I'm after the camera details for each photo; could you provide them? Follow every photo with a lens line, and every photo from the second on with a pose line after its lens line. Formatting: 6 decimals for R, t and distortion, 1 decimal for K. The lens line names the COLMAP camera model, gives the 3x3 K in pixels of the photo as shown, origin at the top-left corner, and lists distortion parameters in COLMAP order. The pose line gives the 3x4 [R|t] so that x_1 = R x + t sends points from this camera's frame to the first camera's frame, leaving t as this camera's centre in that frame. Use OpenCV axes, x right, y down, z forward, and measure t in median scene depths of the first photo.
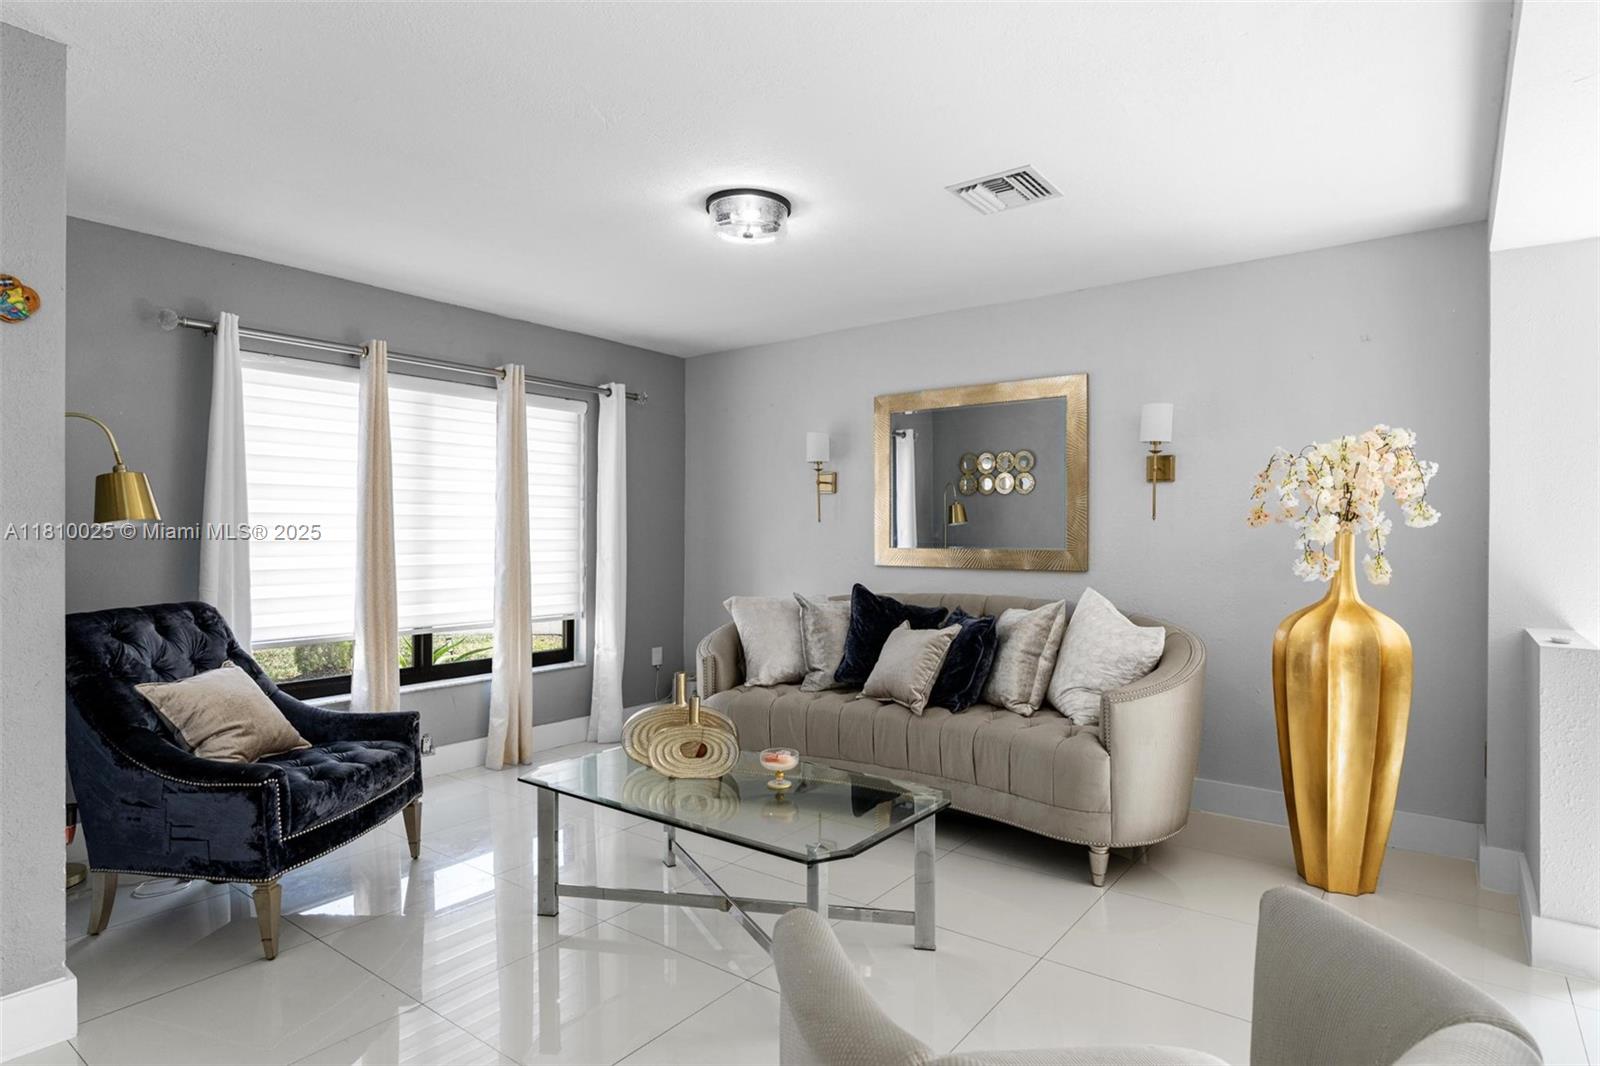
lens RADIAL K [[852.9, 0, 800.1], [0, 852.9, 537.2], [0, 0, 1]] dist [-0.001888, -0.000058]
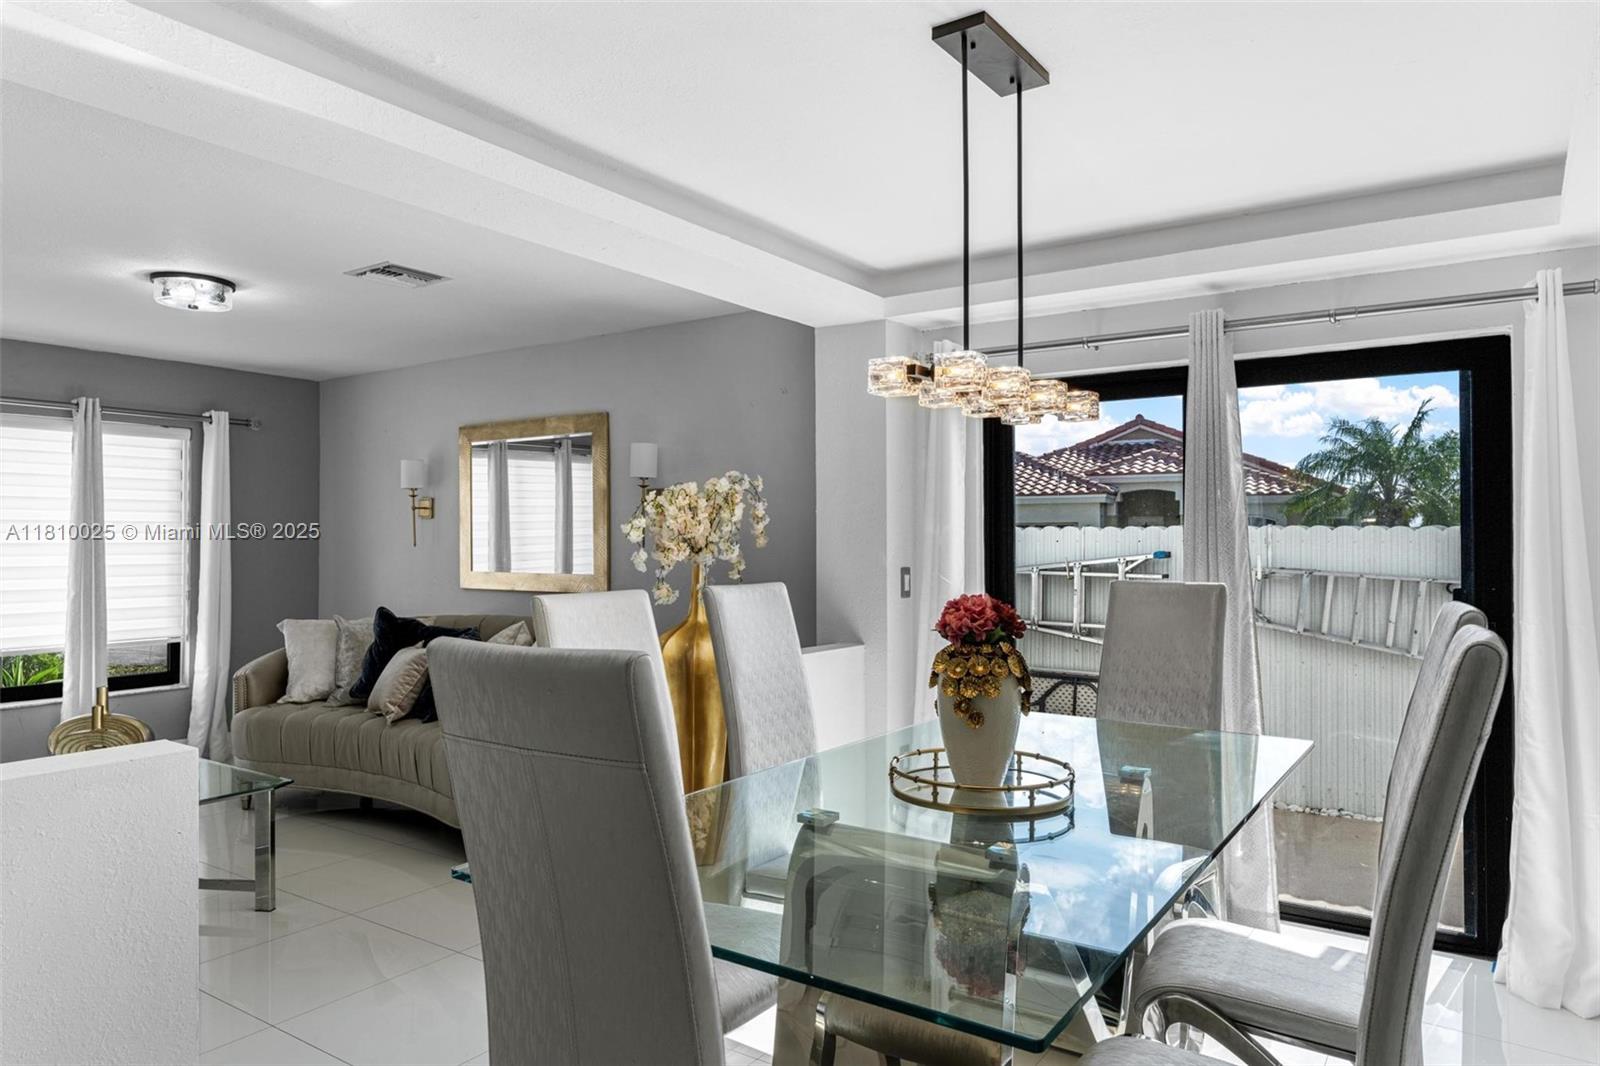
lens RADIAL K [[1026.4, 0, 800.0], [0, 1026.4, 533.0], [0, 0, 1]] dist [0.001016, 0.001355]
pose [[0.999385, -0.002325, 0.034976, 0.487157], [0.002686, 0.999944, -0.010275, -0.021847], [-0.034951, 0.010363, 0.999335, -0.281063]]
